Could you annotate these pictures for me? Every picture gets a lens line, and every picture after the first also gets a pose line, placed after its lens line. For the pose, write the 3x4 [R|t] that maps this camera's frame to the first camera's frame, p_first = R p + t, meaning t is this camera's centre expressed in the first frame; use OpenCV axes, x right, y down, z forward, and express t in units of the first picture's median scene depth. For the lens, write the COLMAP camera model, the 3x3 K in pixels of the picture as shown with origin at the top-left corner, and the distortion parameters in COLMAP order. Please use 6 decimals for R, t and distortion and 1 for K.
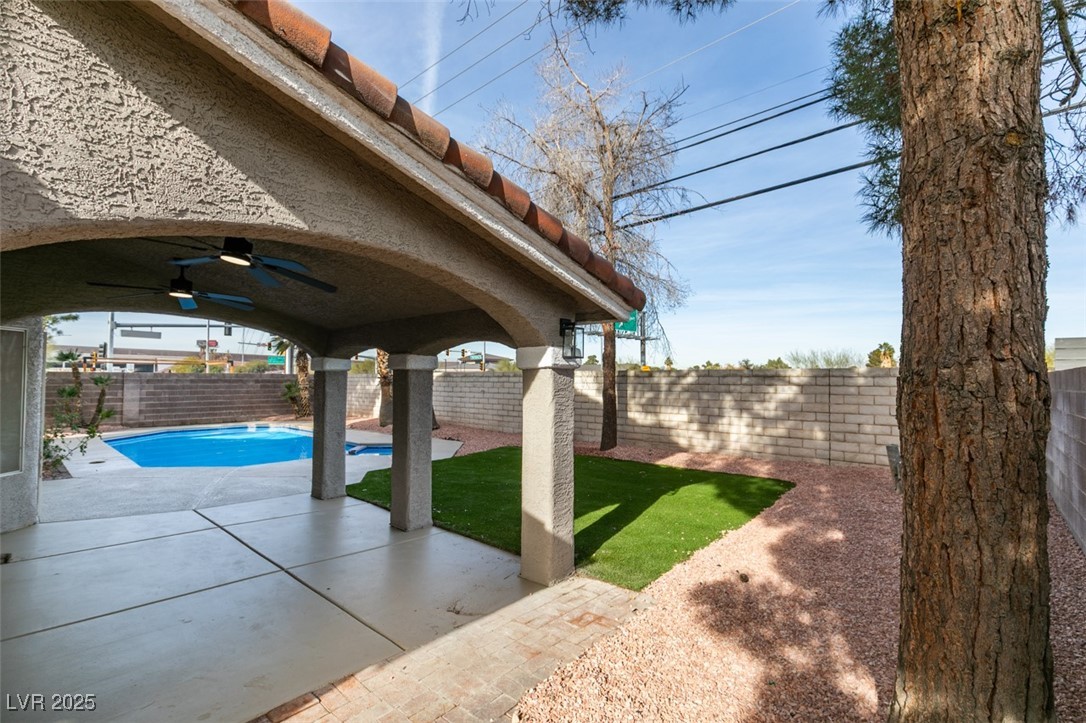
lens RADIAL K [[485.3, 0, 539.9], [0, 485.3, 367.6], [0, 0, 1]] dist [0.004525, -0.000382]
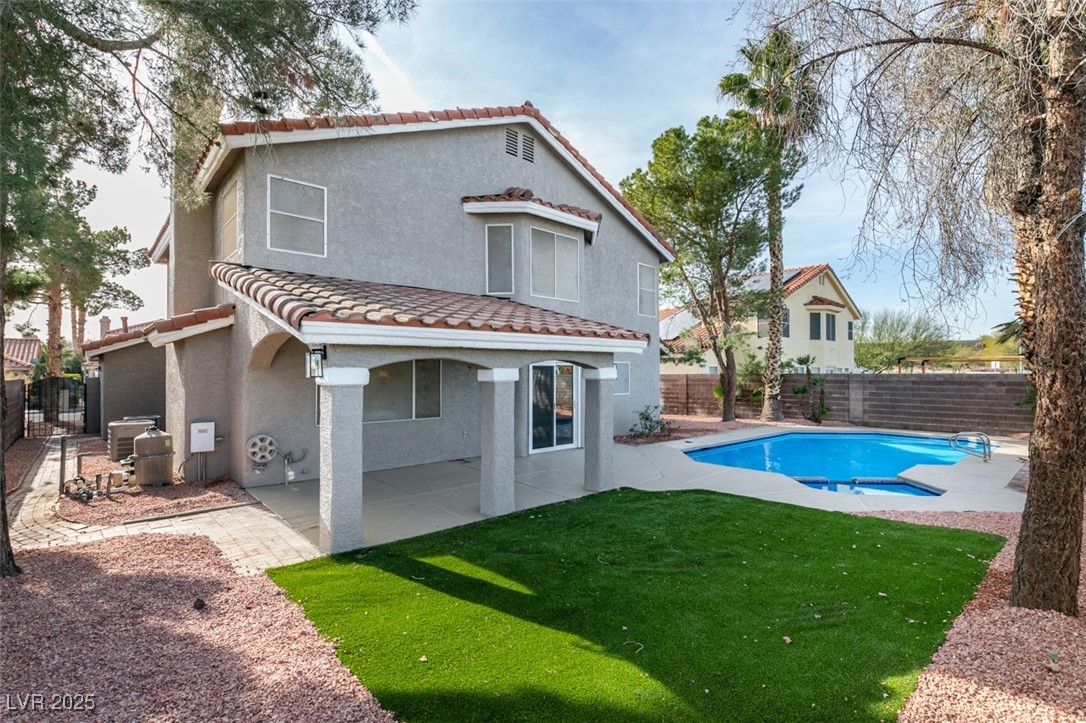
lens RADIAL K [[485.3, 0, 539.9], [0, 485.3, 367.6], [0, 0, 1]] dist [0.004525, -0.000382]
pose [[-0.089295, -0.014985, -0.995893, 0.284740], [0.024196, 0.999559, -0.017210, -0.002752], [0.995711, -0.025634, -0.088893, 0.378052]]
